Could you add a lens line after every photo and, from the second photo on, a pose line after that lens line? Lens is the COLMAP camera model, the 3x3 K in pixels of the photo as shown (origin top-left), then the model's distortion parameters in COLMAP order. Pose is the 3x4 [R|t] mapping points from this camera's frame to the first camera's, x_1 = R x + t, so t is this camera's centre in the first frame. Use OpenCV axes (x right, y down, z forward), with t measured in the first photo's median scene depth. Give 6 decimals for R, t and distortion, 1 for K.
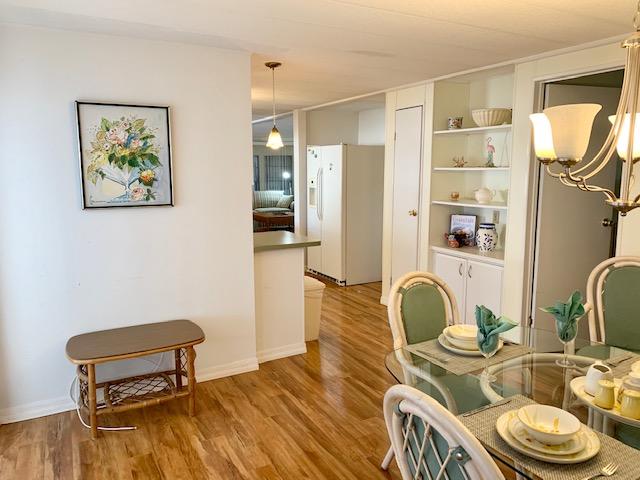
lens RADIAL K [[492.7, 0, 321.7], [0, 492.7, 235.5], [0, 0, 1]] dist [0.051982, -0.080704]
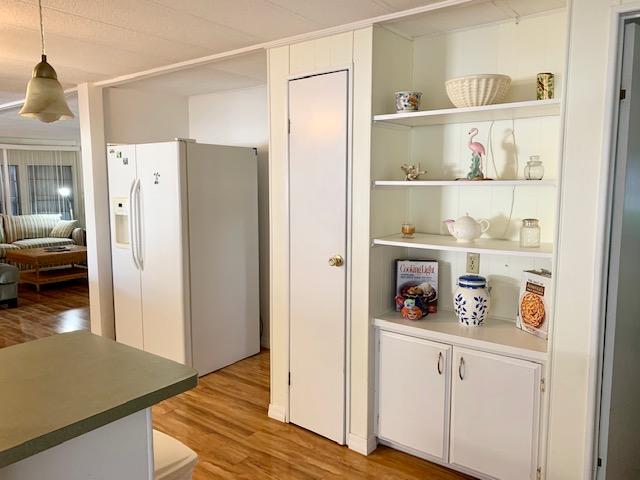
lens RADIAL K [[492.7, 0, 321.7], [0, 492.7, 235.5], [0, 0, 1]] dist [0.051982, -0.080704]
pose [[0.915453, -0.043481, 0.400069, -0.049378], [0.054943, 0.998341, -0.017220, -0.063833], [-0.398657, 0.037745, 0.916323, 0.473237]]
